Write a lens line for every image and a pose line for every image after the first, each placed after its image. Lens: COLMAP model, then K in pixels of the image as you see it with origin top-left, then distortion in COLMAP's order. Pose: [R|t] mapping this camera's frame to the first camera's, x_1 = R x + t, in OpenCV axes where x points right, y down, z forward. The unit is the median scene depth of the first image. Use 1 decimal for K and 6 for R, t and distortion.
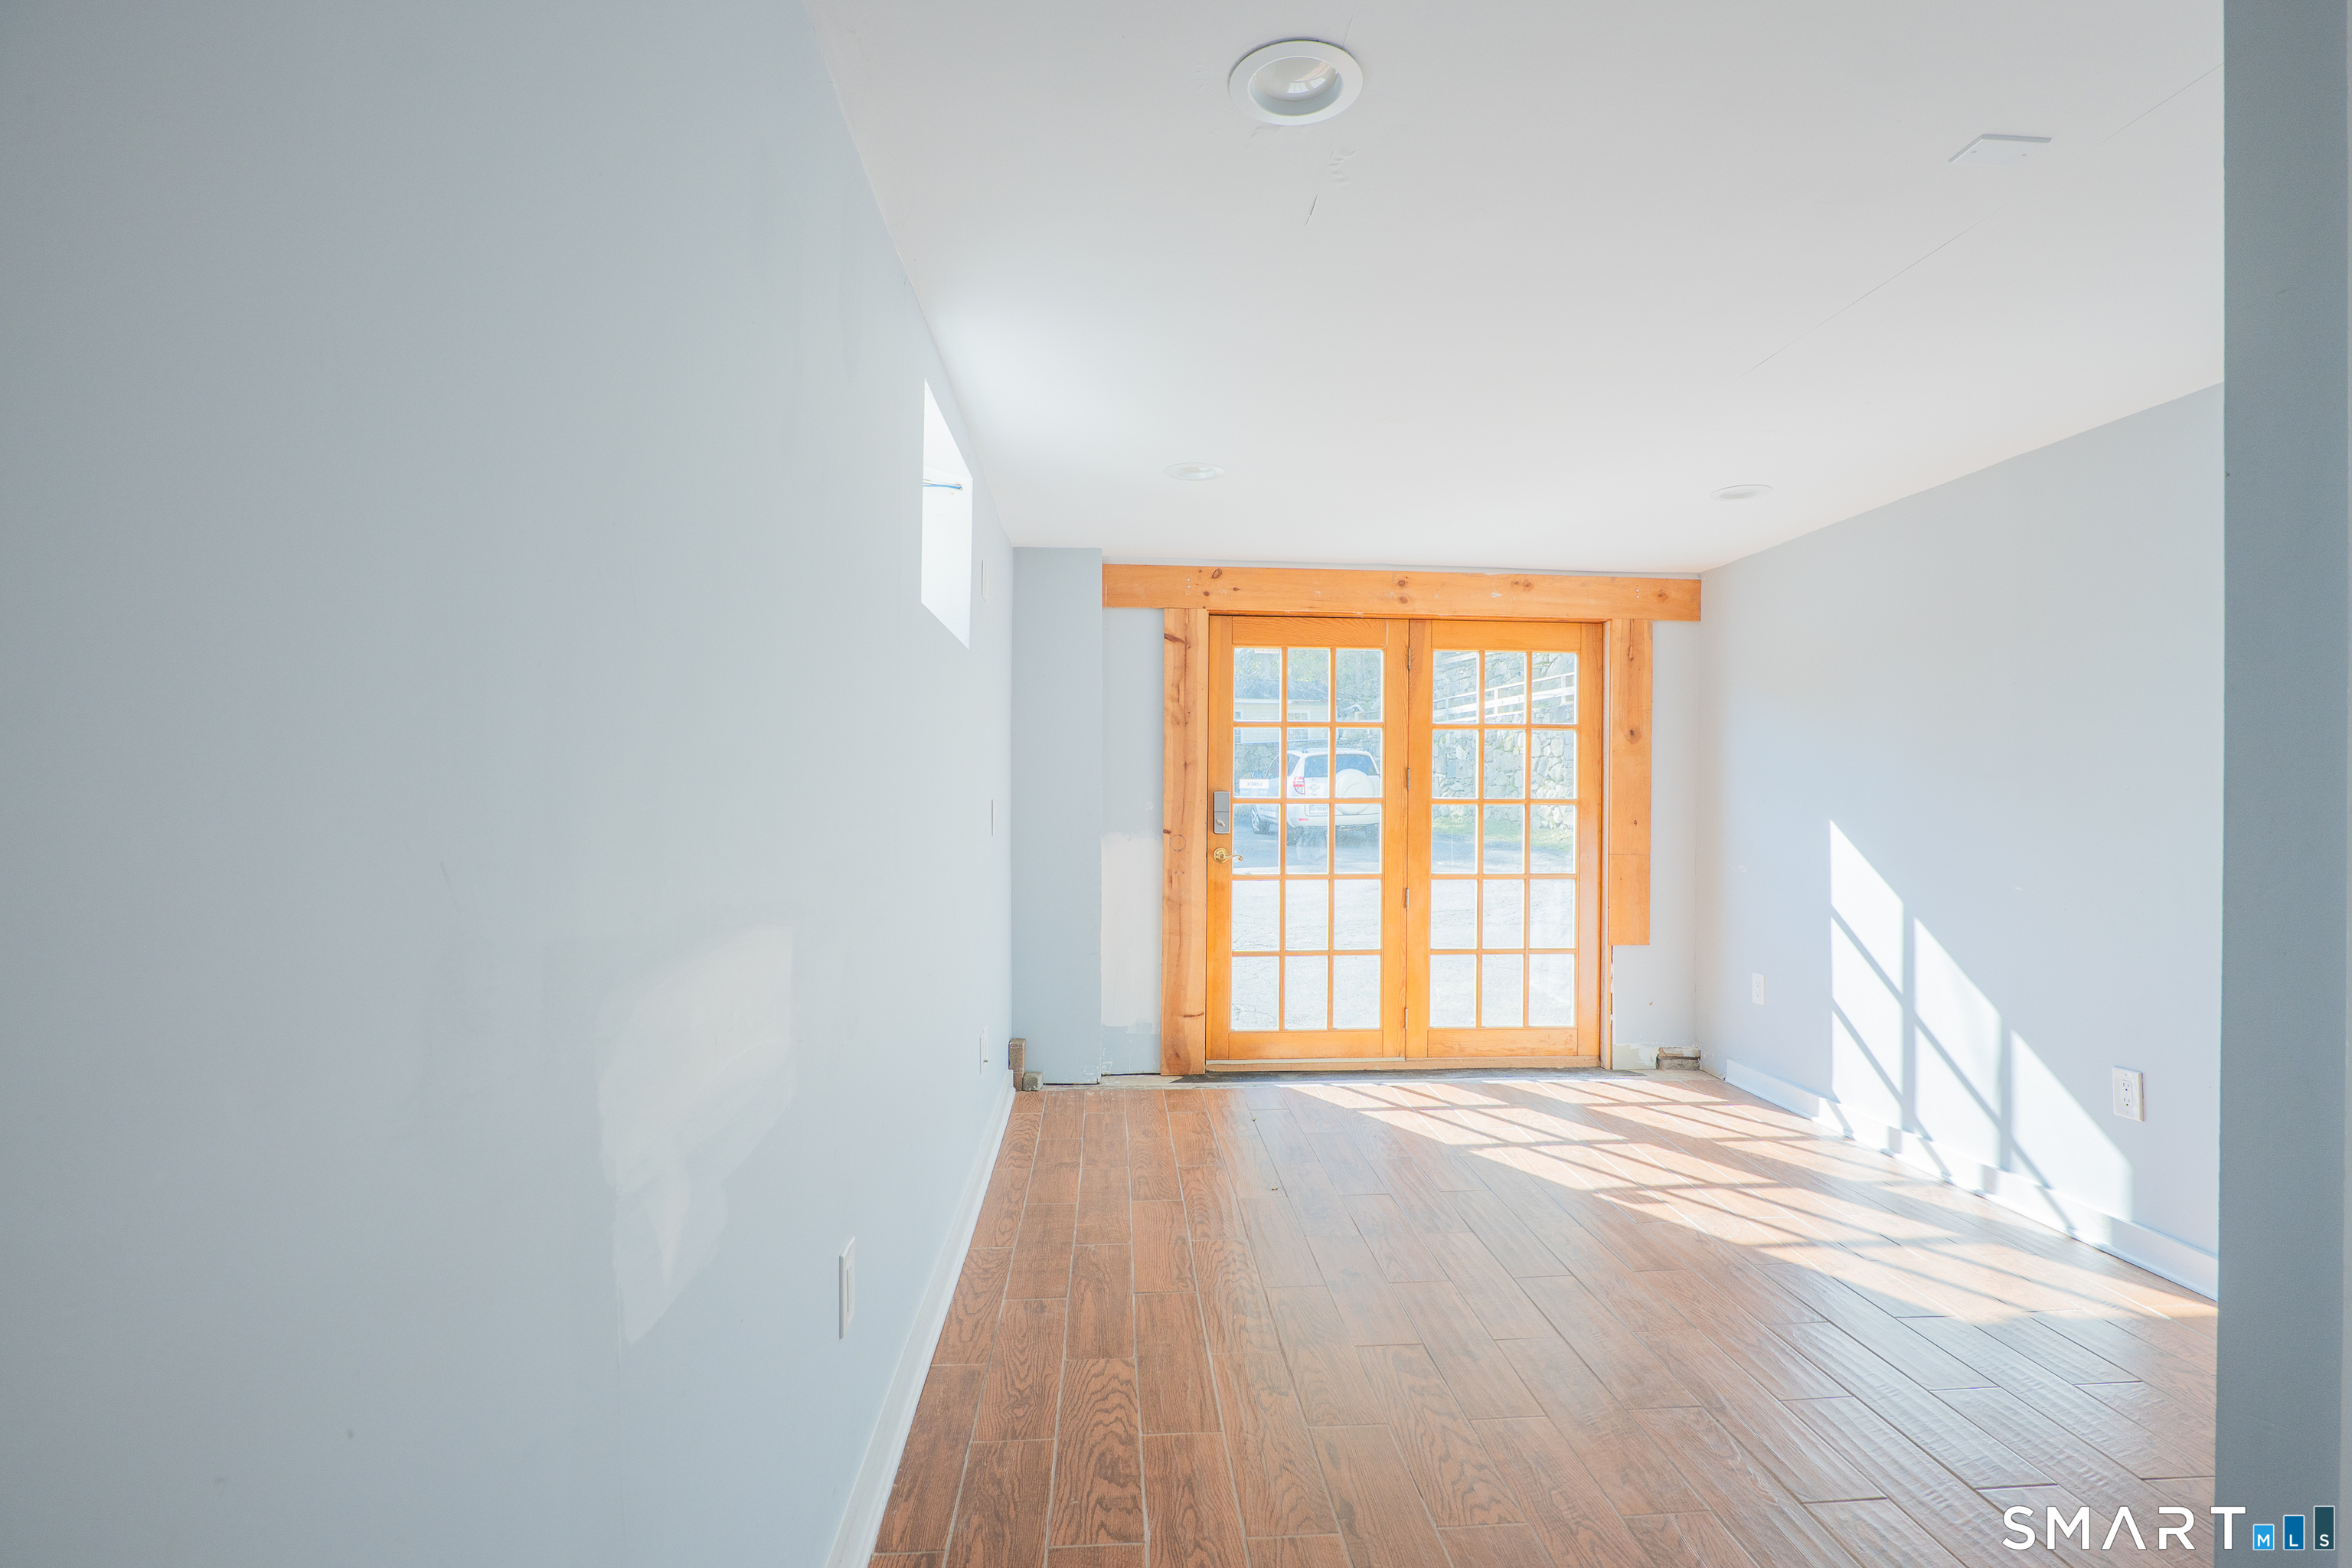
lens RADIAL K [[1111.7, 0, 1181.2], [0, 1111.7, 789.3], [0, 0, 1]] dist [-0.029254, 0.012773]
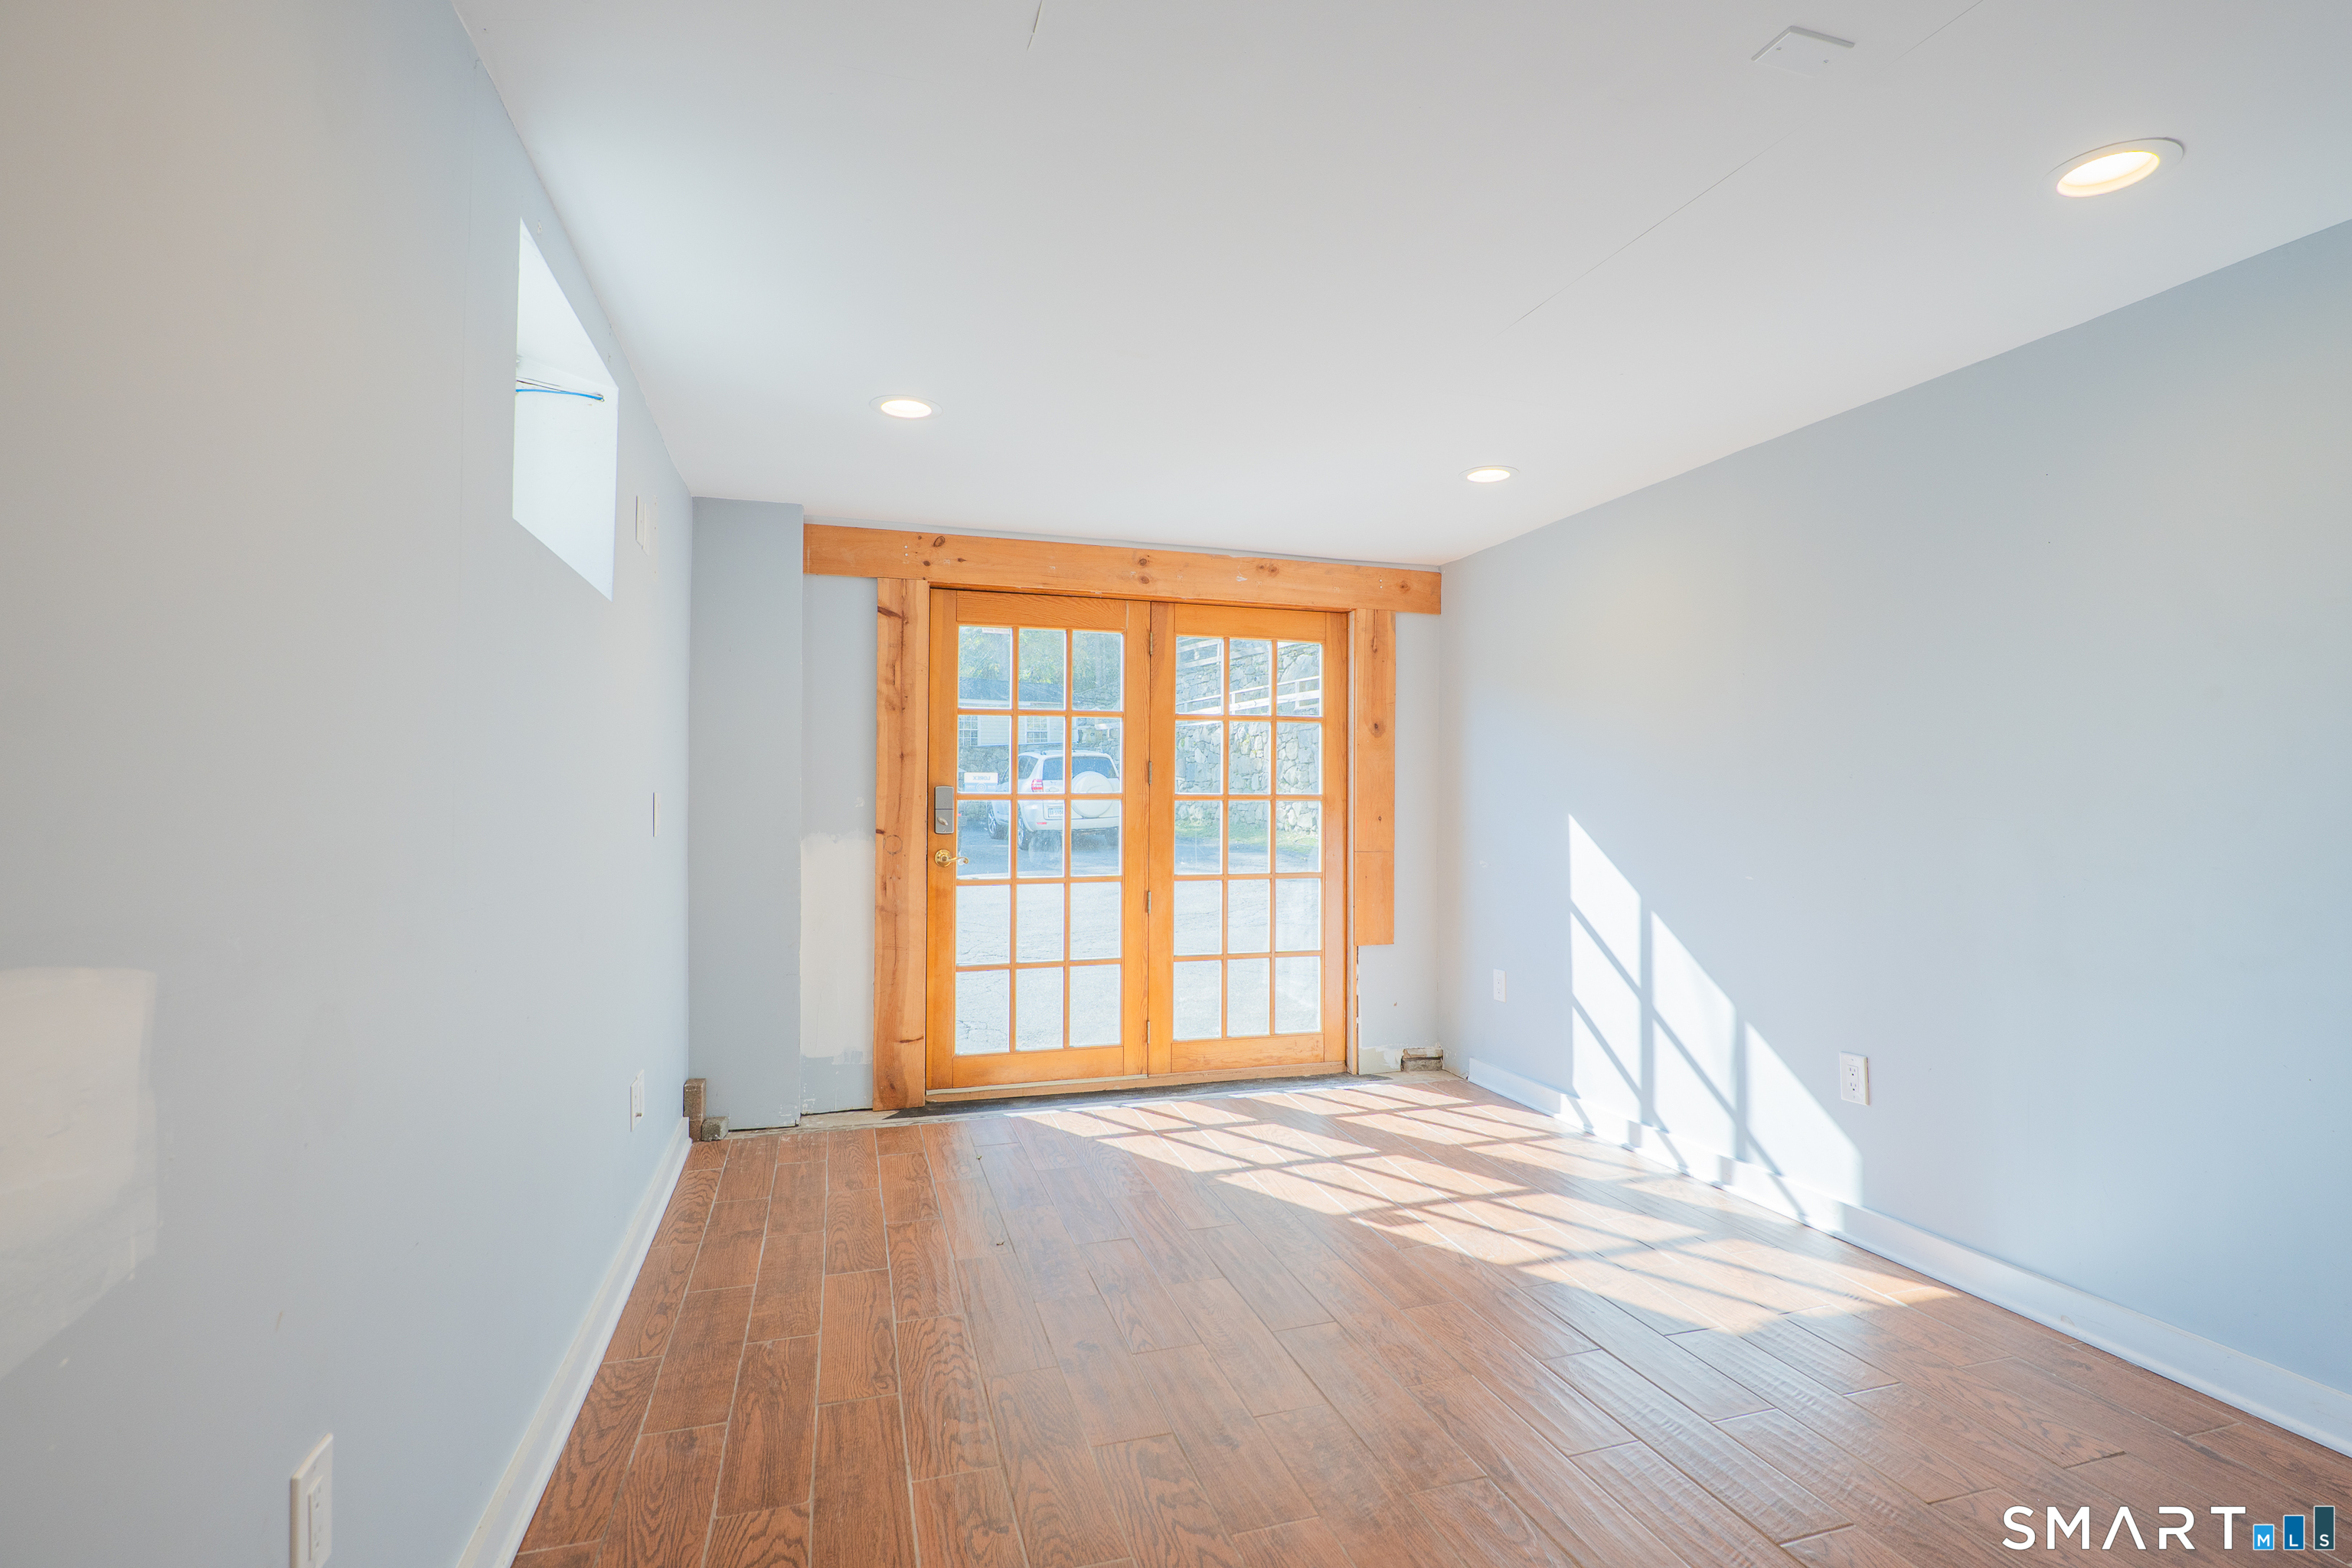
lens RADIAL K [[1111.7, 0, 1181.2], [0, 1111.7, 789.3], [0, 0, 1]] dist [-0.029254, 0.012773]
pose [[0.973179, -0.000134, 0.230050, 0.021199], [0.001487, 0.999983, -0.005707, 0.012309], [-0.230045, 0.005896, 0.973162, 0.116763]]
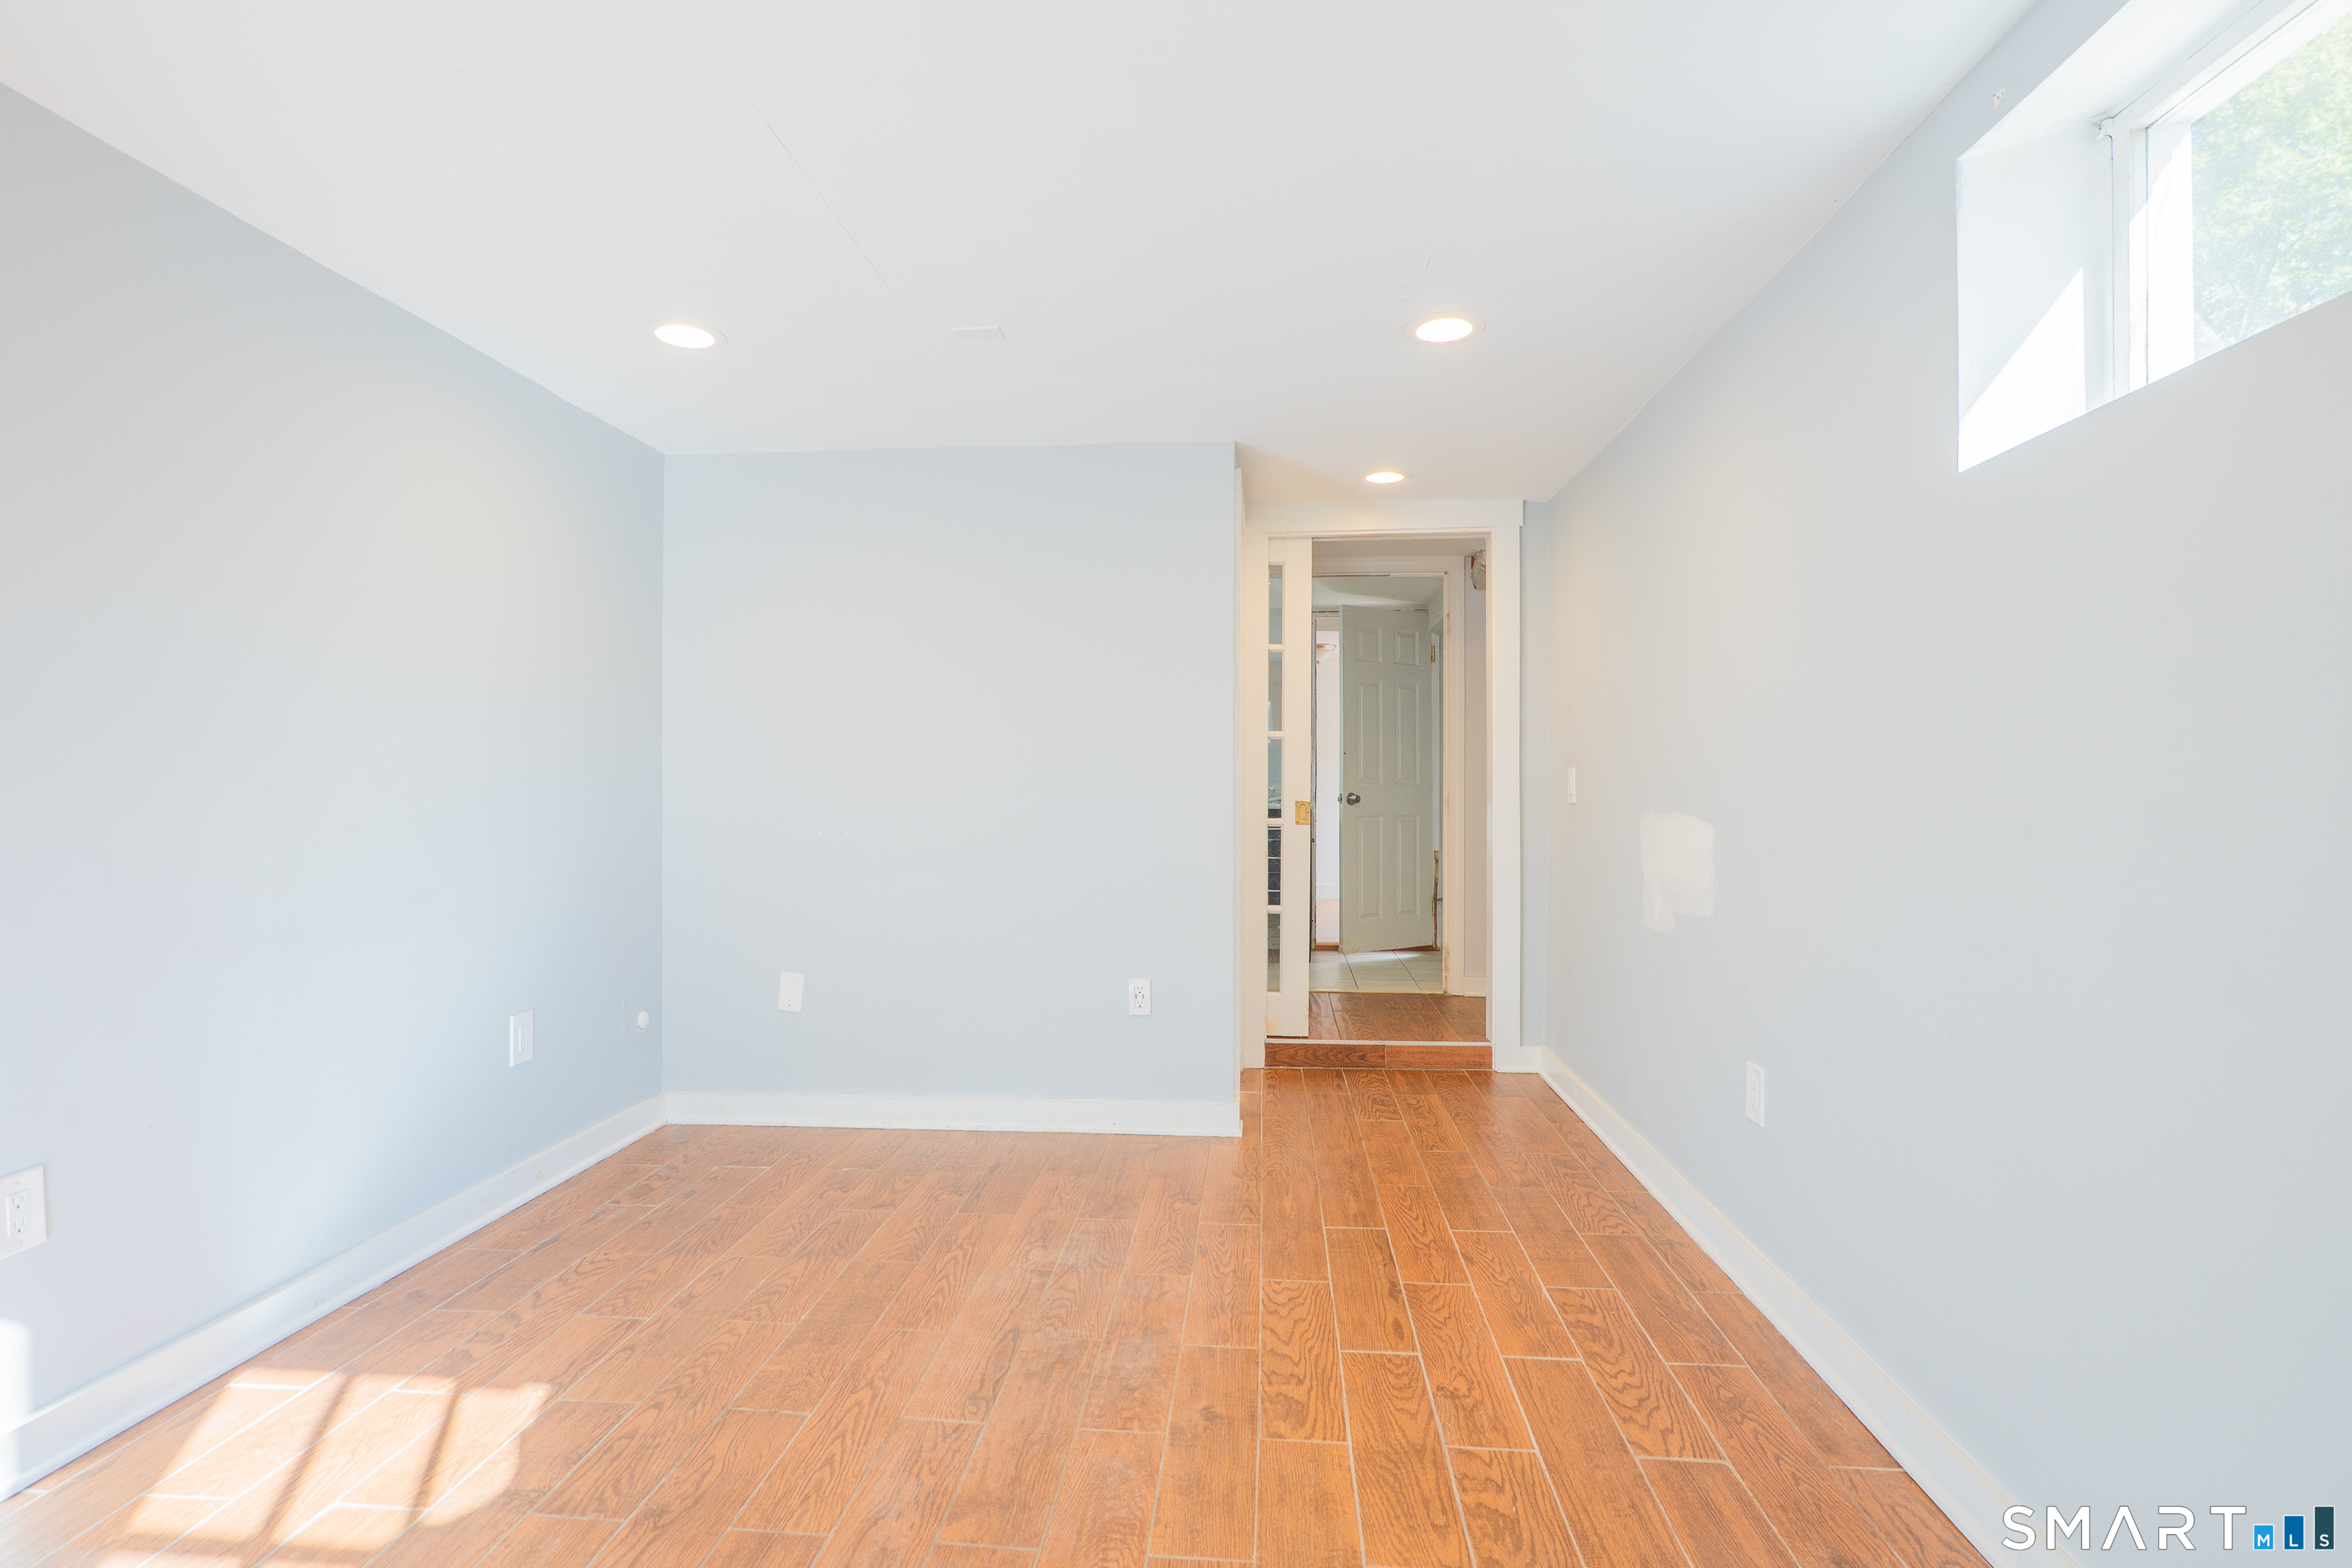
lens RADIAL K [[1111.7, 0, 1181.2], [0, 1111.7, 789.3], [0, 0, 1]] dist [-0.029254, 0.012773]
pose [[-0.989248, -0.007986, 0.146029, 0.104228], [-0.008622, 0.999956, -0.003724, 0.029533], [-0.145993, -0.004943, -0.989273, 1.139663]]
